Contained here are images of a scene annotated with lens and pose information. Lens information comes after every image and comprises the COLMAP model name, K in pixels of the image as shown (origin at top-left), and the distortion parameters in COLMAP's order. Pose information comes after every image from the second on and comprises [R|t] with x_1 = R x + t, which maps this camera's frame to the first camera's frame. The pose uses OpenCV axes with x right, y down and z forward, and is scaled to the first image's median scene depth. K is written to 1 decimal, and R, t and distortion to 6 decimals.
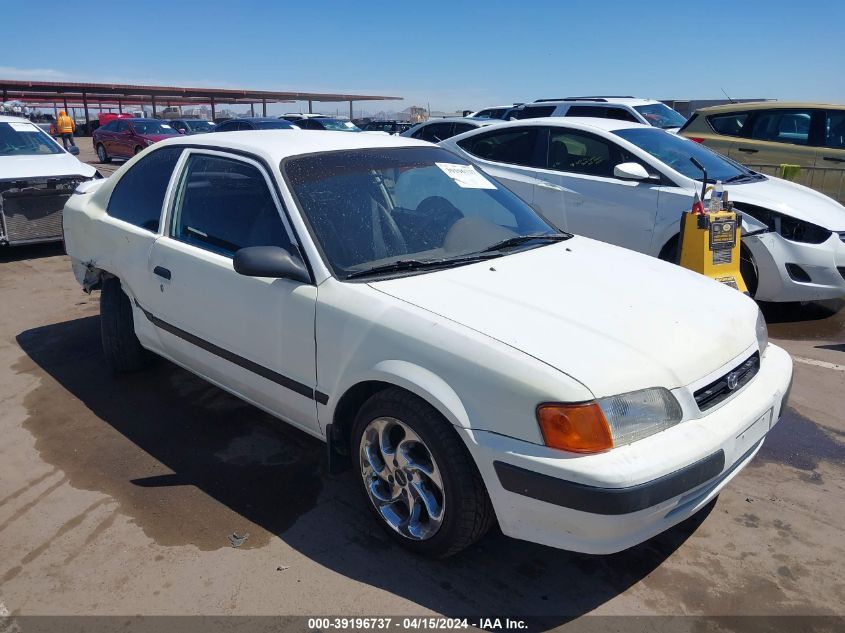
lens RADIAL K [[702.4, 0, 416.3], [0, 702.4, 317.0], [0, 0, 1]] dist [0.005092, 0.014237]
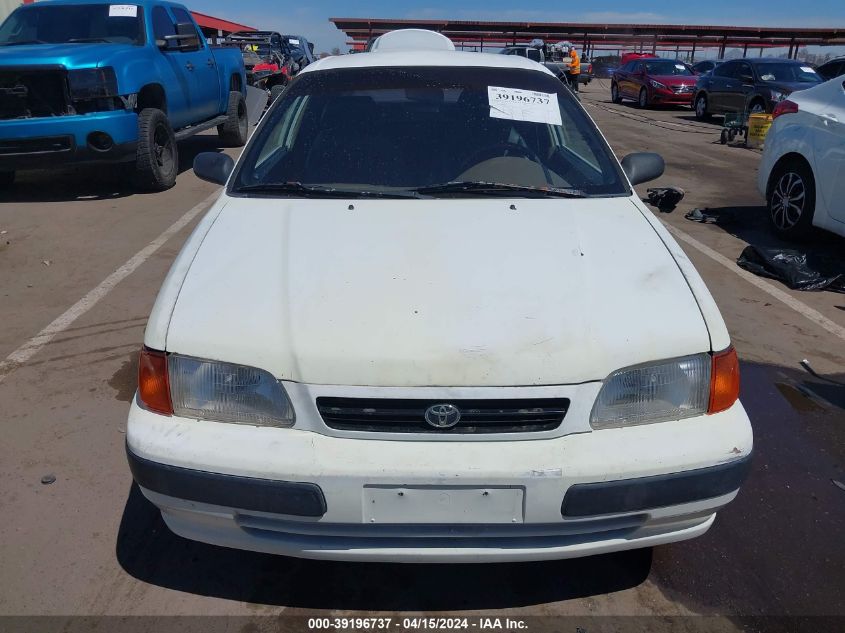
lens RADIAL K [[702.4, 0, 416.3], [0, 702.4, 317.0], [0, 0, 1]] dist [0.005092, 0.014237]
pose [[0.698971, 0.257631, -0.667132, 0.106449], [-0.210534, 0.965646, 0.152327, -0.011957], [0.683458, 0.033982, 0.729199, 0.062120]]
